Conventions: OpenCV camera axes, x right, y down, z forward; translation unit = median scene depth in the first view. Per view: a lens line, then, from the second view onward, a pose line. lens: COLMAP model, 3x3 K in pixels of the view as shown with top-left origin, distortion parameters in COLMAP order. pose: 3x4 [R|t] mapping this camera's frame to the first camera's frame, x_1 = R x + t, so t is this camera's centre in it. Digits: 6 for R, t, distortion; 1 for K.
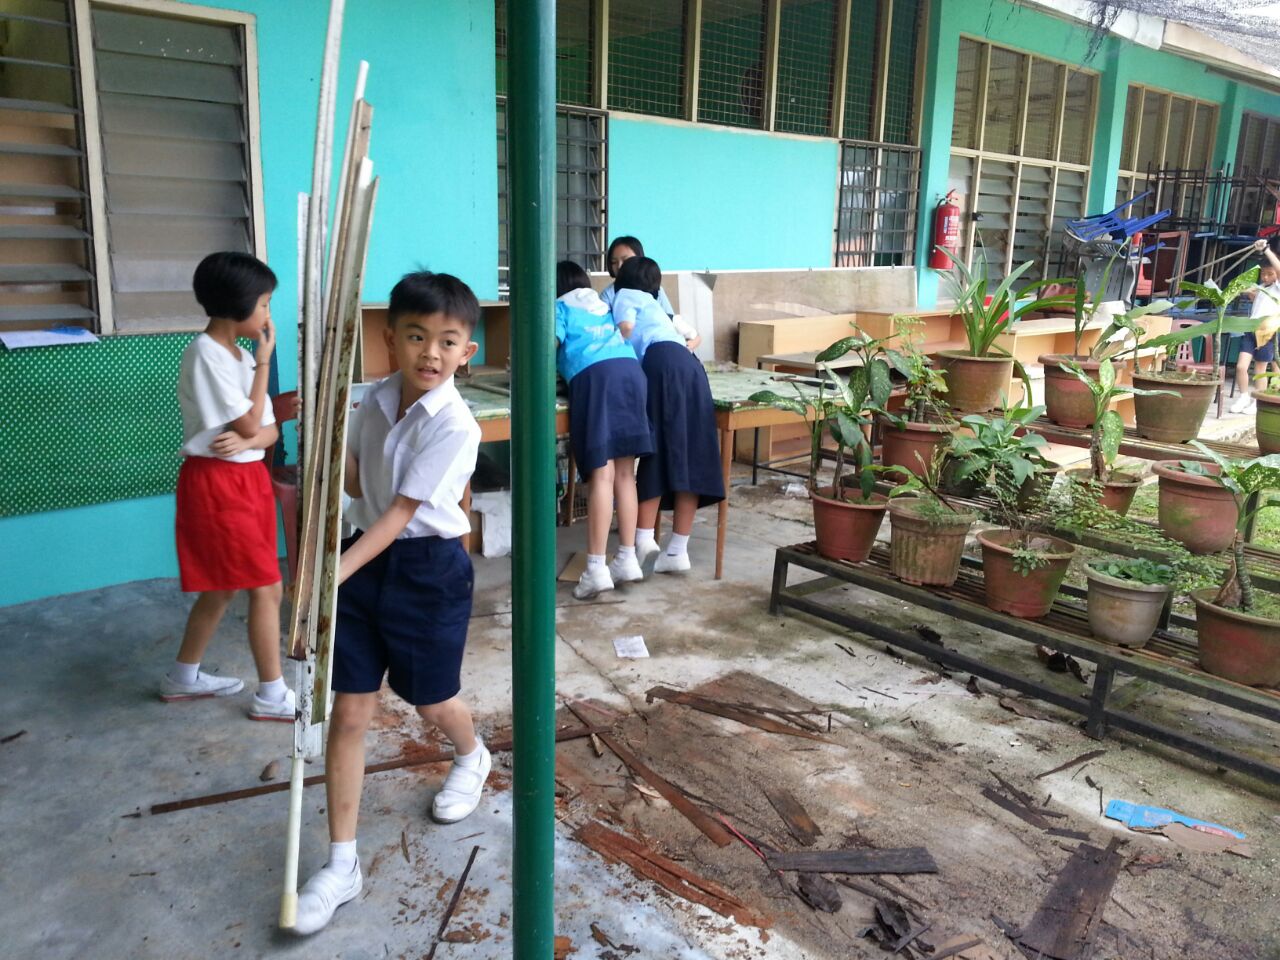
lens RADIAL K [[1055.3, 0, 622.1], [0, 1055.3, 476.0], [0, 0, 1]] dist [0.111756, -0.193084]
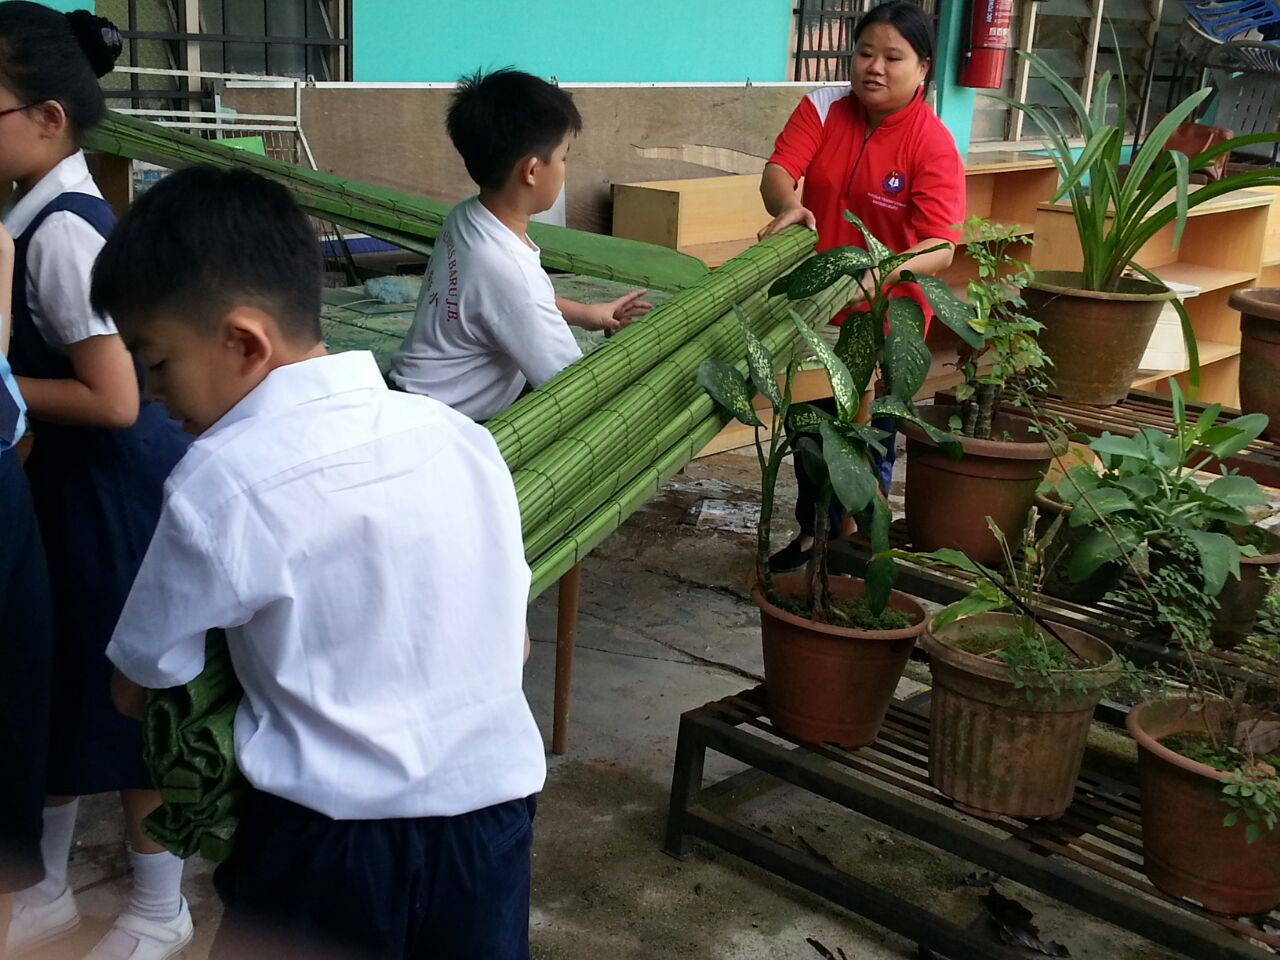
lens RADIAL K [[1607.1, 0, 603.0], [0, 1607.1, 478.3], [0, 0, 1]] dist [0.038170, 0.024796]
pose [[0.995425, 0.000613, 0.095544, 0.051267], [-0.006362, 0.998186, 0.059876, -0.082501], [-0.095334, -0.060210, 0.993623, 0.356282]]
